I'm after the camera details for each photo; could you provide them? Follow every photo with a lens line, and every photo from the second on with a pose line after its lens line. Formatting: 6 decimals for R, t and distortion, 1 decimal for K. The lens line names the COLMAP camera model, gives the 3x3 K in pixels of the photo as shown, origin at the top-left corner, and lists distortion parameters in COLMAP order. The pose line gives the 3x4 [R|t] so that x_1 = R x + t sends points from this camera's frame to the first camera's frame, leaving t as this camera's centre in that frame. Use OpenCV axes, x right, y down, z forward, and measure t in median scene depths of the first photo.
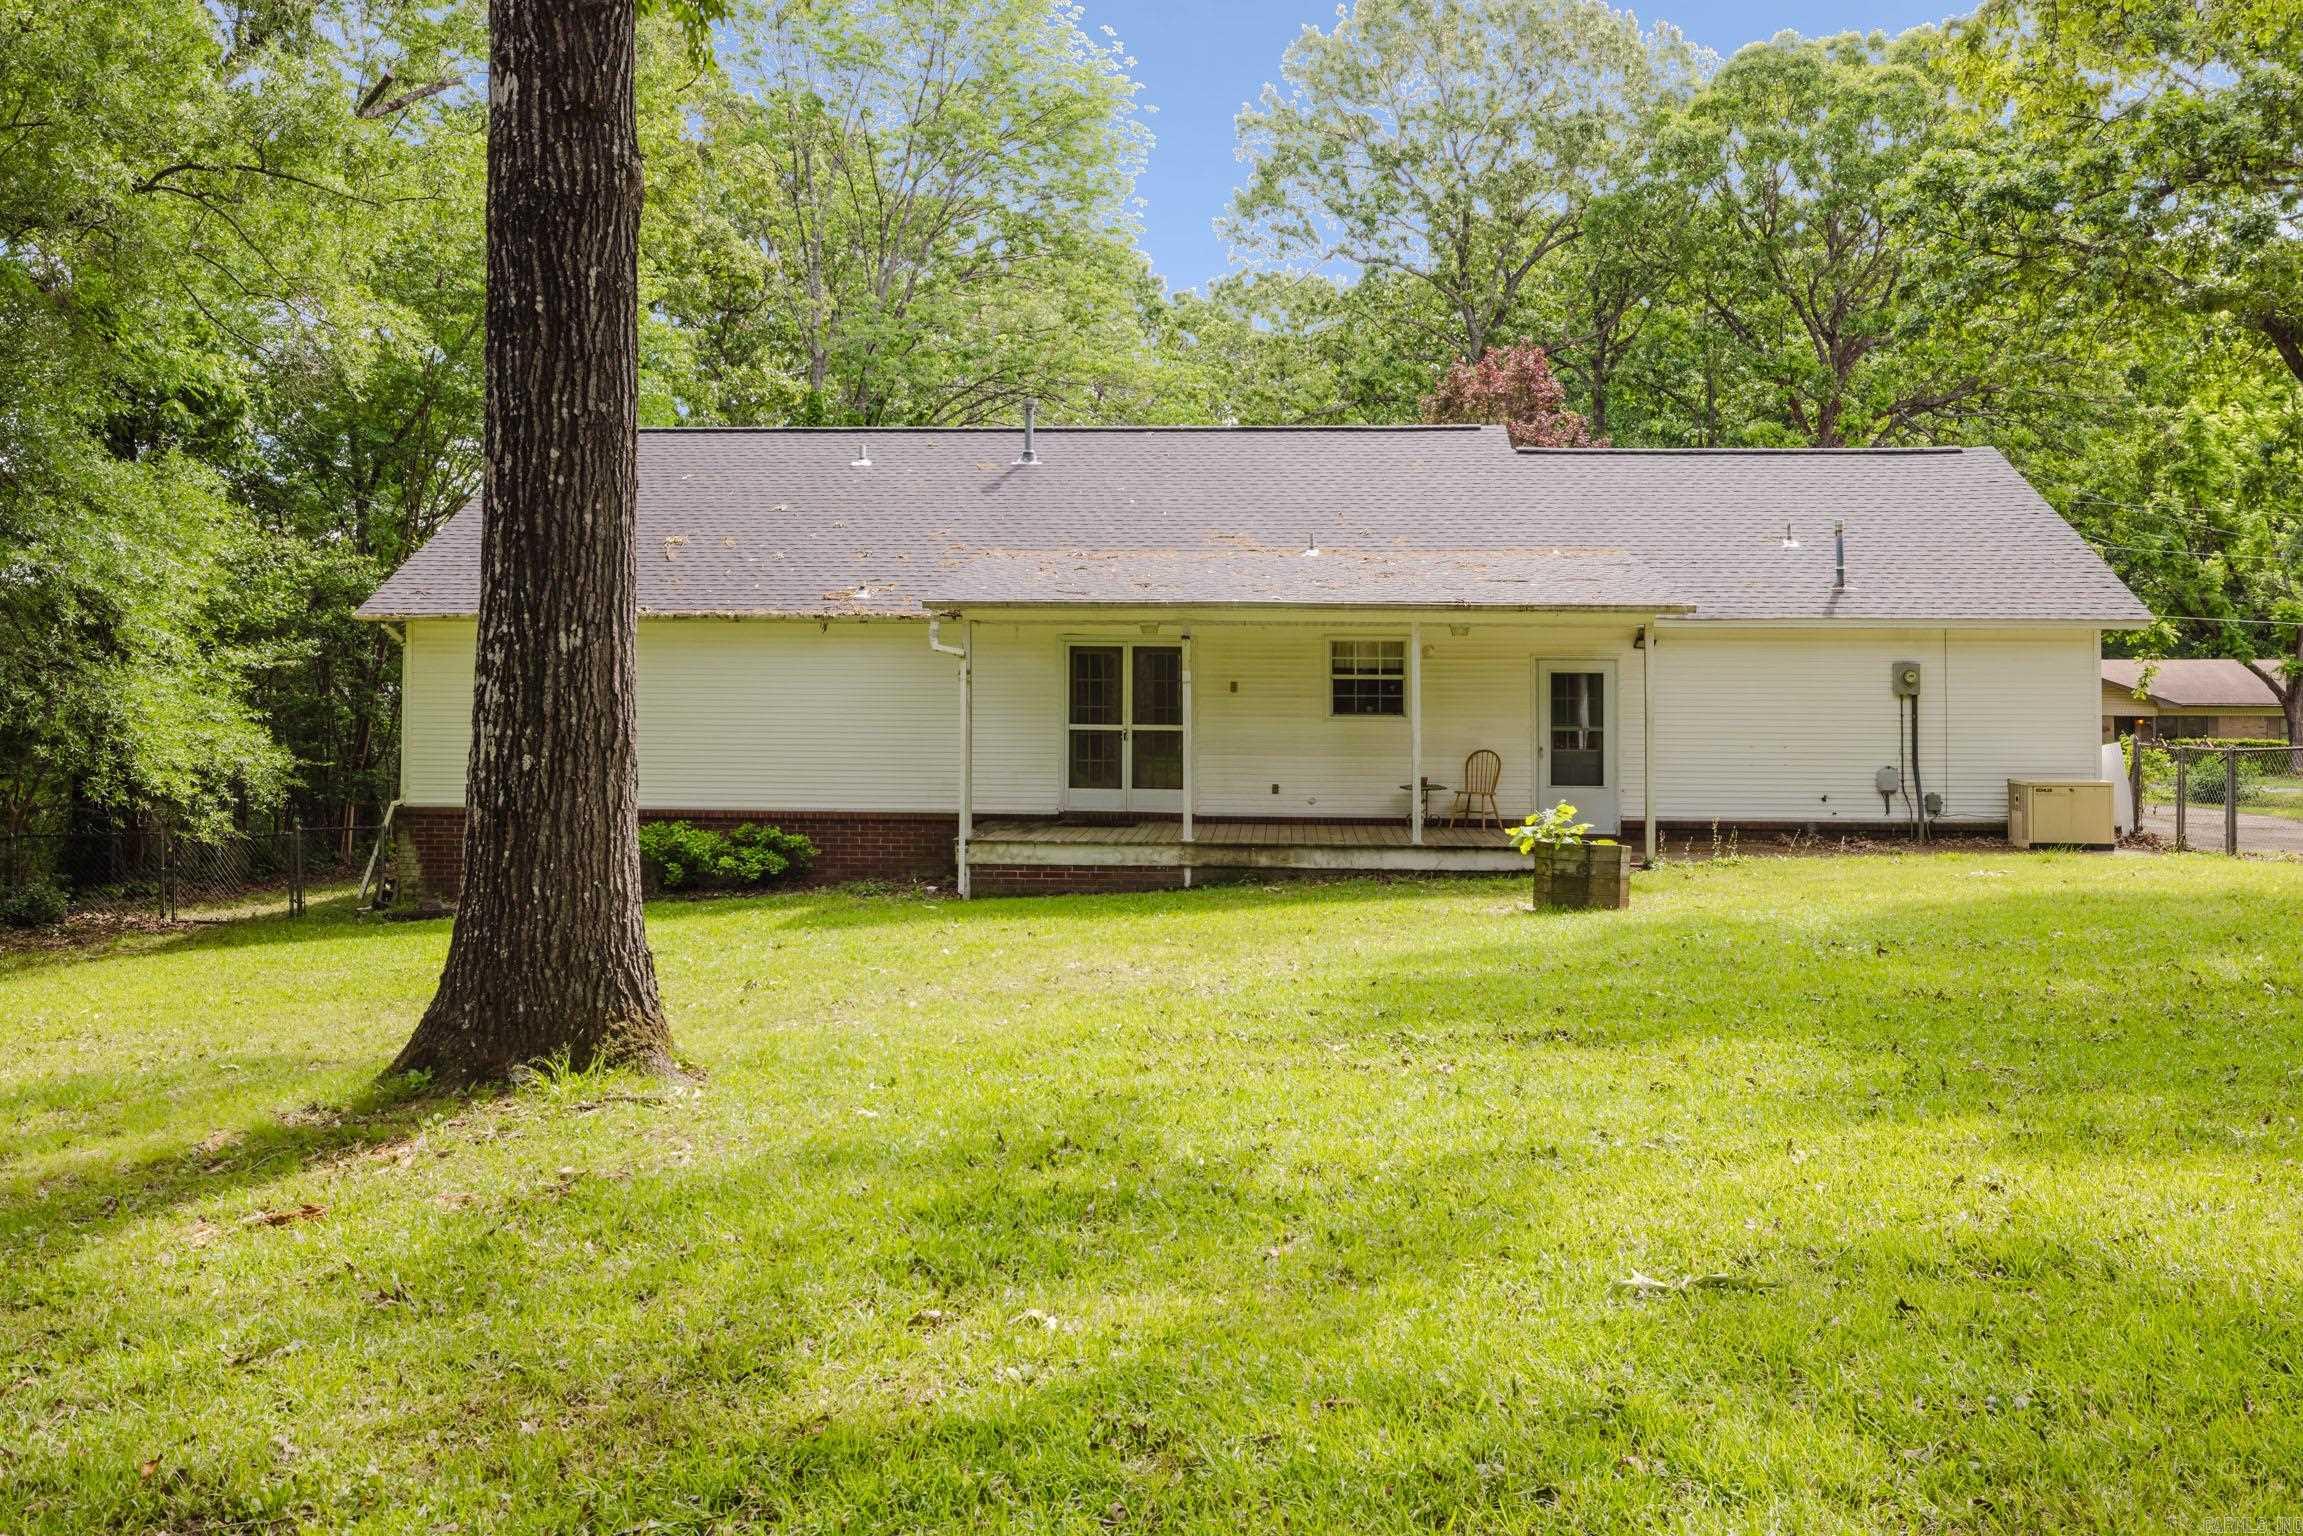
lens RADIAL K [[1870.9, 0, 1151.0], [0, 1870.9, 755.9], [0, 0, 1]] dist [0.000976, 0.025522]
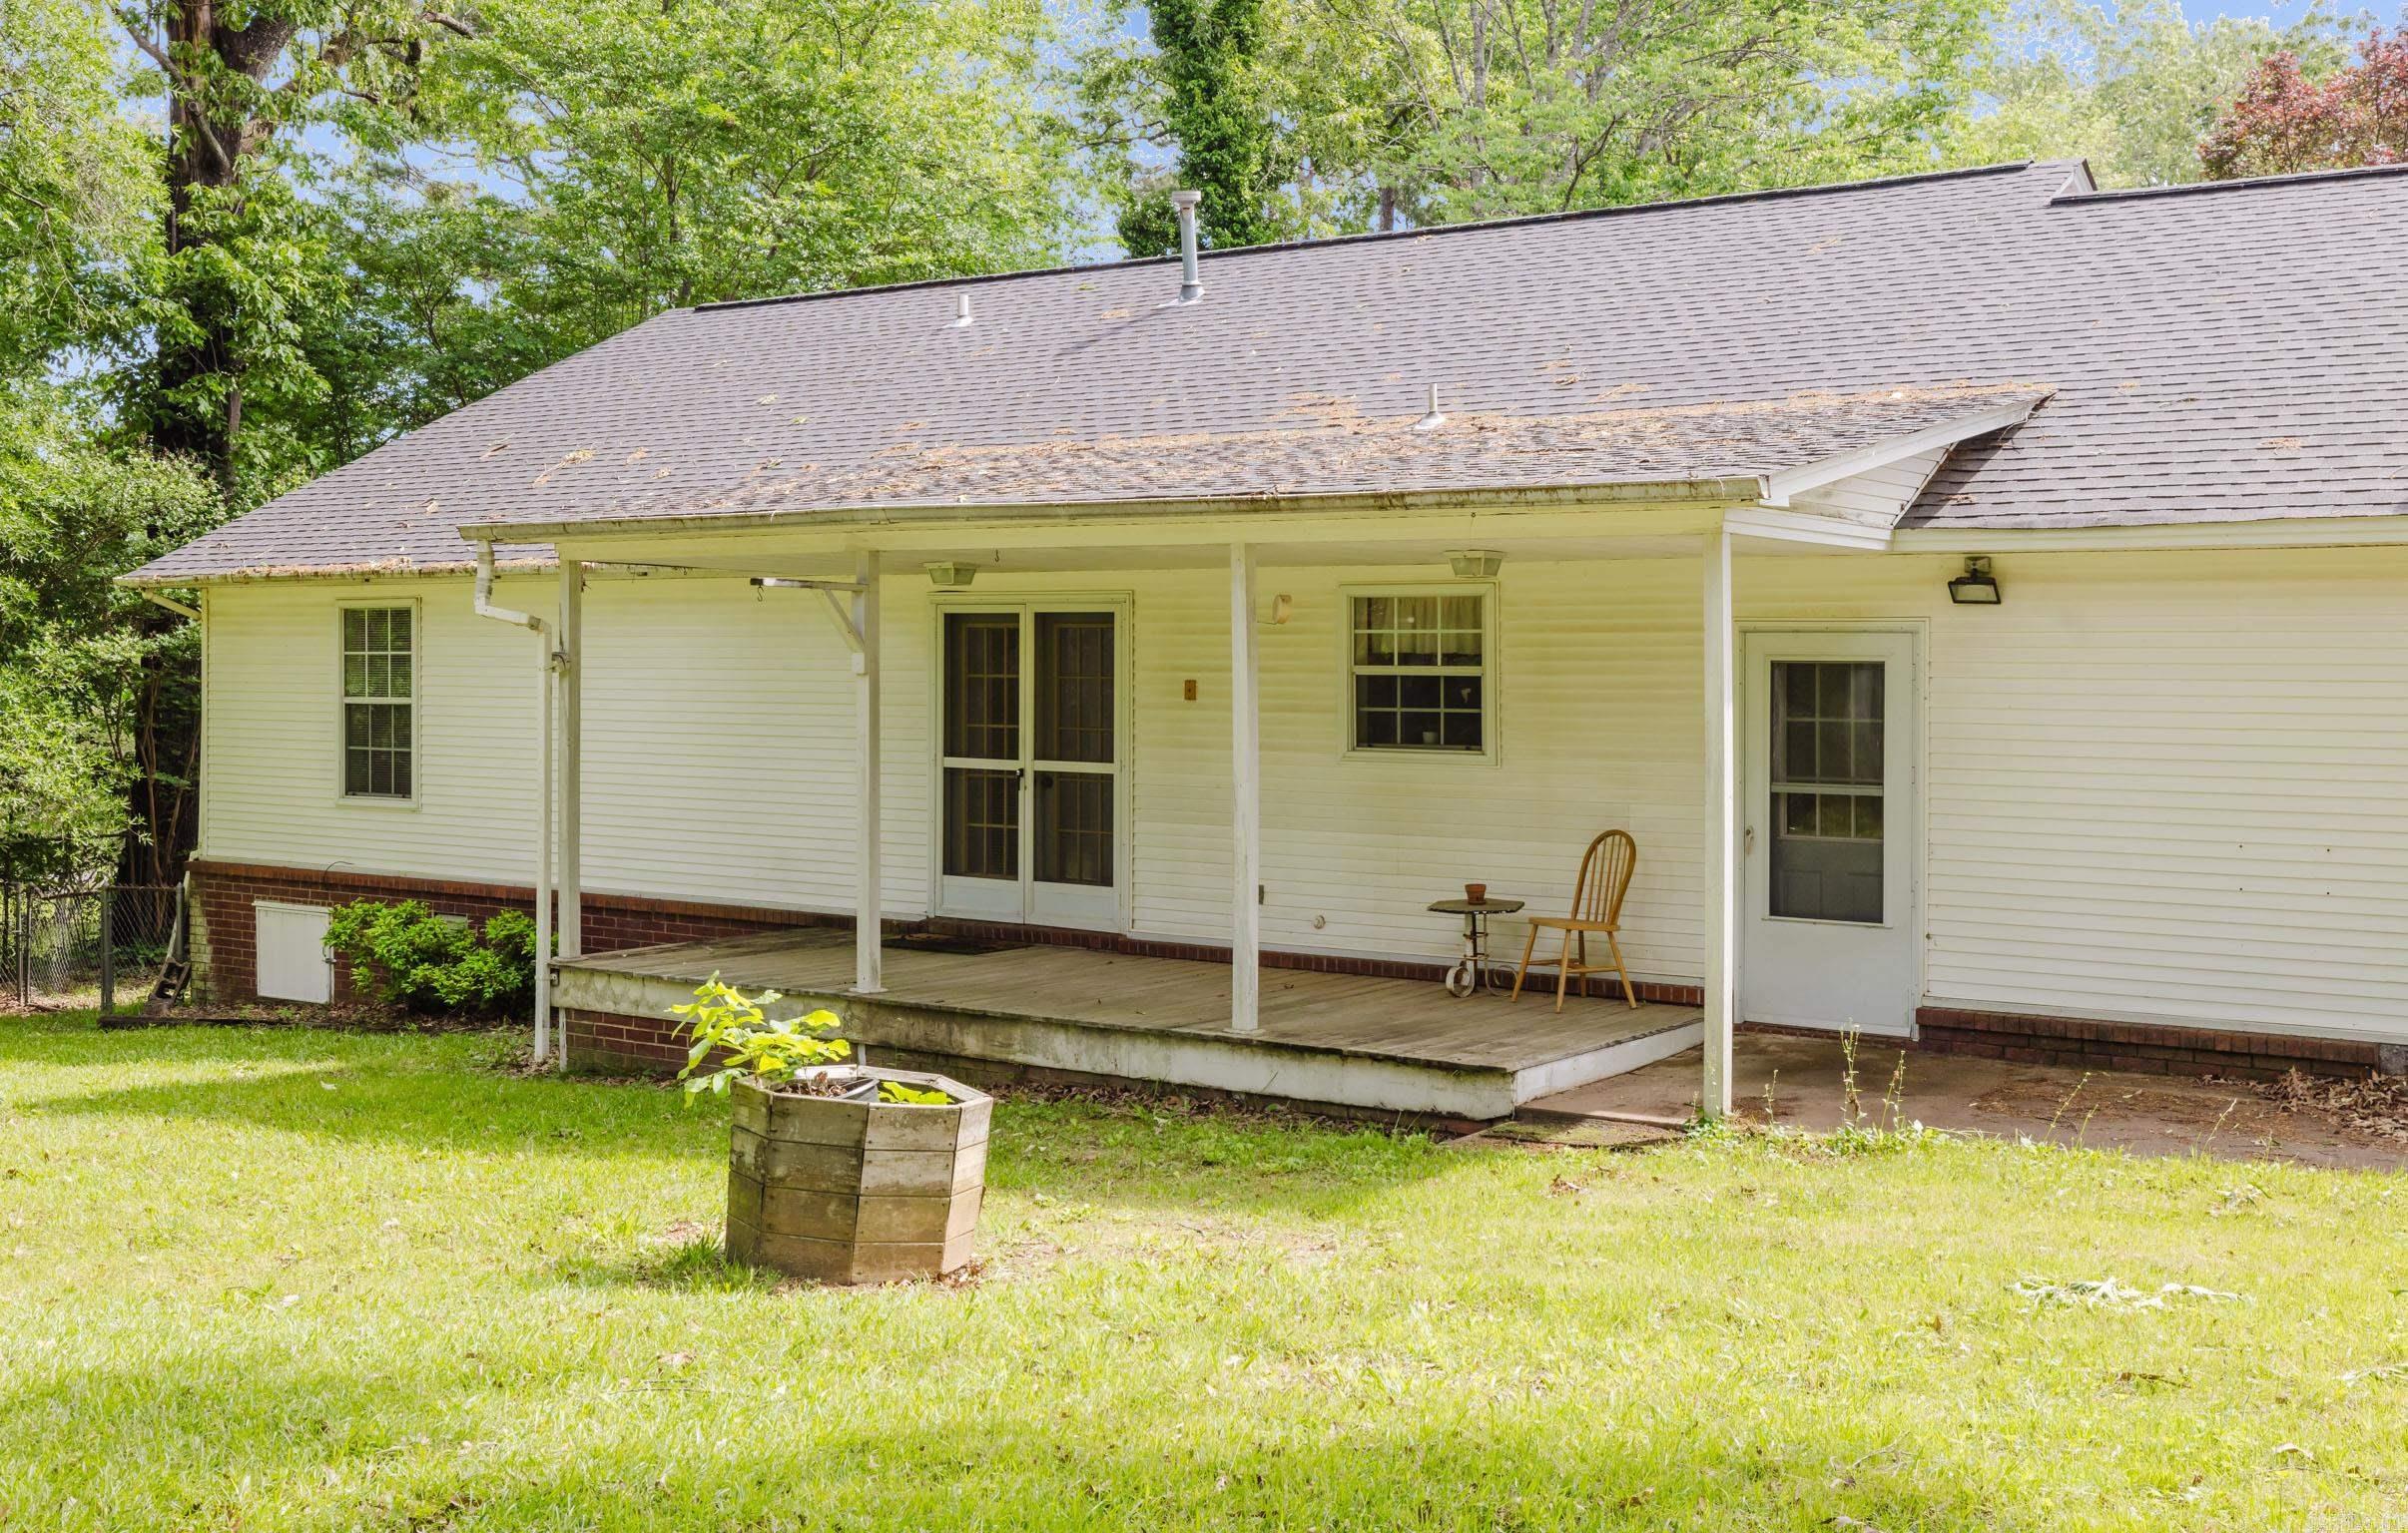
lens RADIAL K [[2436.9, 0, 1203.6], [0, 2436.9, 762.5], [0, 0, 1]] dist [-0.001103, 0.000000]
pose [[0.862442, 0.019720, -0.505772, 0.385708], [-0.027046, 0.999609, -0.007143, -0.012621], [0.505433, 0.019839, 0.862638, 0.434133]]
